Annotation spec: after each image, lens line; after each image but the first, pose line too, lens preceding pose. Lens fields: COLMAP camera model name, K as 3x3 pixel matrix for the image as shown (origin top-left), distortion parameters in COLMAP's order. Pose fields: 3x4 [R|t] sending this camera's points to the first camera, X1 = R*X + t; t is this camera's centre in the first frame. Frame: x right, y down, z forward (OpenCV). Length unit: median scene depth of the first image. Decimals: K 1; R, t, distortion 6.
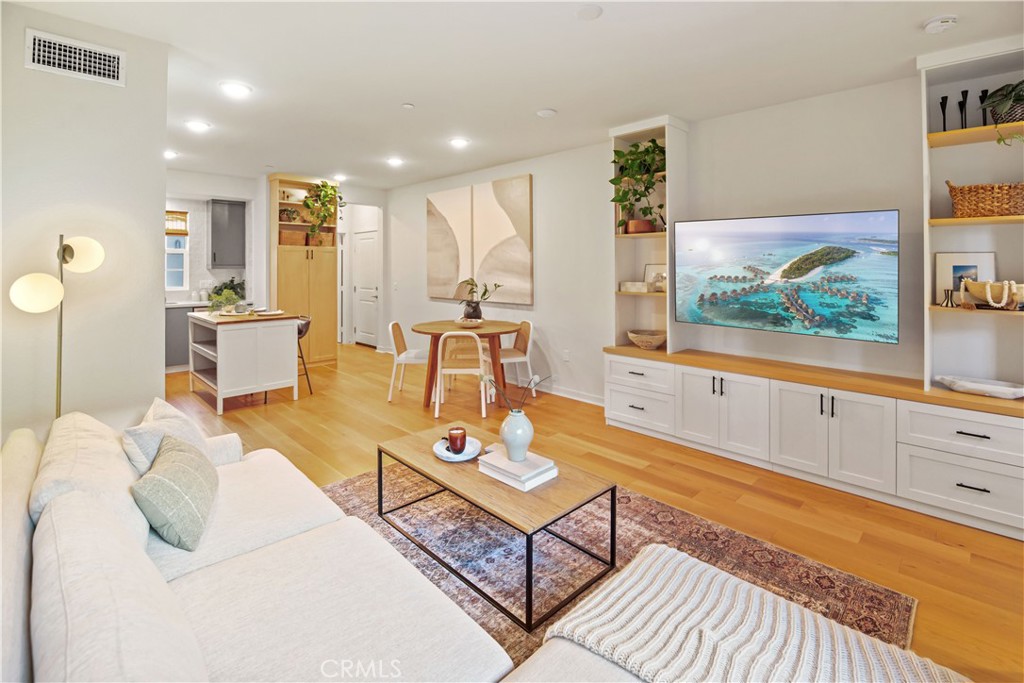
lens RADIAL K [[476.4, 0, 527.6], [0, 476.4, 267.4], [0, 0, 1]] dist [-0.000731, -0.000178]
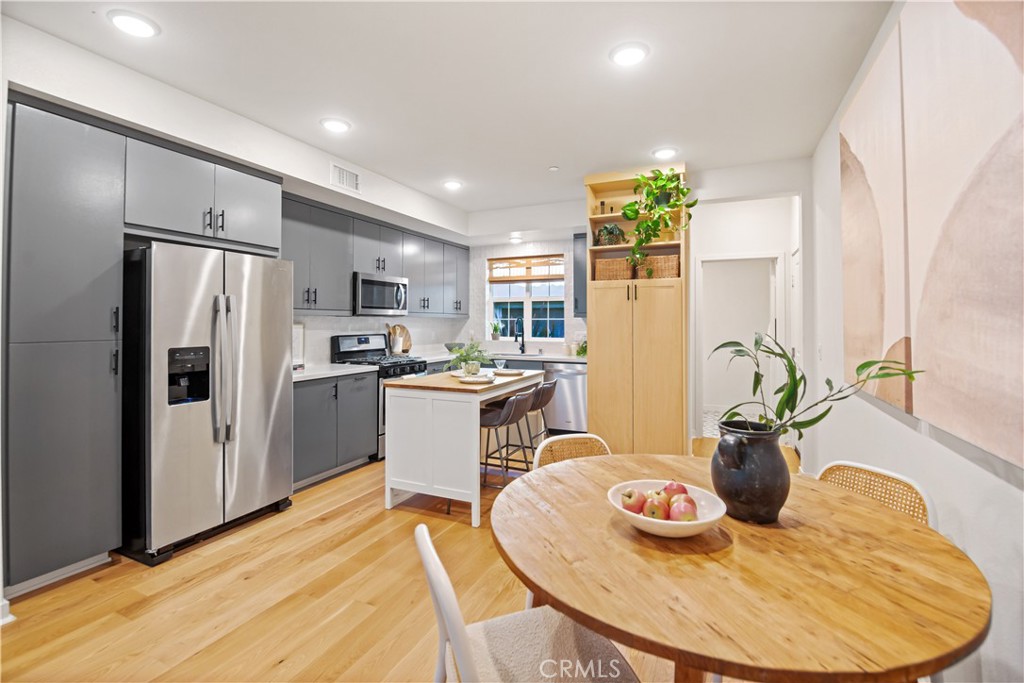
lens RADIAL K [[463.2, 0, 509.3], [0, 463.2, 320.6], [0, 0, 1]] dist [0.000284, -0.000257]
pose [[0.328498, -0.006787, -0.944480, 0.170949], [-0.000909, 0.999971, -0.007502, 0.038364], [0.944504, 0.003323, 0.328482, 1.641677]]
